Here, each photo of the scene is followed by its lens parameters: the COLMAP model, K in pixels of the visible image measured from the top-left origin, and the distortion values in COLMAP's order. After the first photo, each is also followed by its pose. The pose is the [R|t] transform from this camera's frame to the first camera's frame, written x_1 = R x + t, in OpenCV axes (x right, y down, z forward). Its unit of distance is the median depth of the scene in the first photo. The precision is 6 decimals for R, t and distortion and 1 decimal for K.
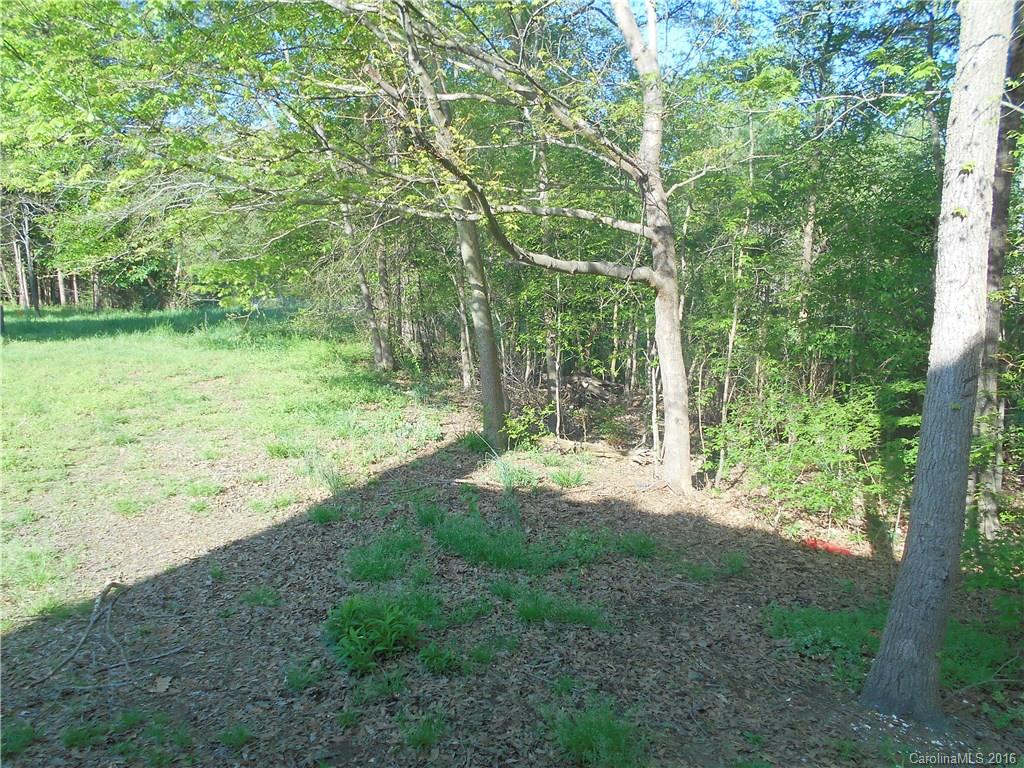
lens RADIAL K [[808.8, 0, 512.0], [0, 808.8, 384.0], [0, 0, 1]] dist [0.008827, 0.008380]
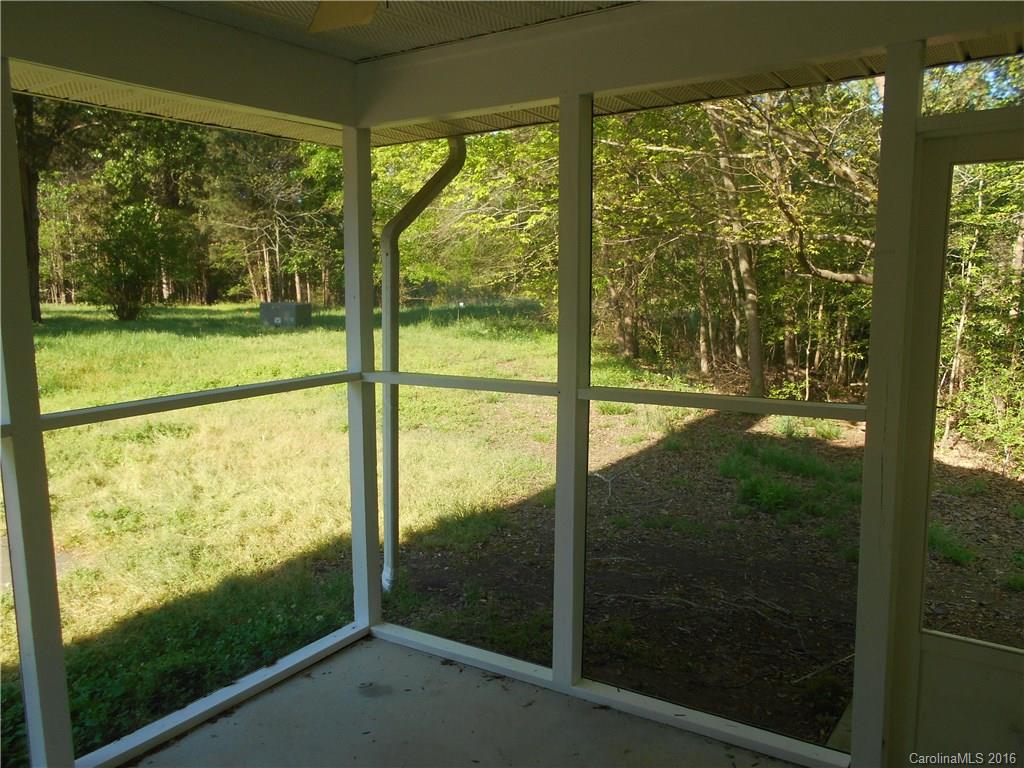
lens RADIAL K [[808.8, 0, 512.0], [0, 808.8, 384.0], [0, 0, 1]] dist [0.008827, 0.008380]
pose [[0.984423, 0.016411, -0.175049, -0.196256], [-0.015865, 0.999864, 0.004515, 0.032419], [0.175099, -0.001668, 0.984549, -0.381502]]
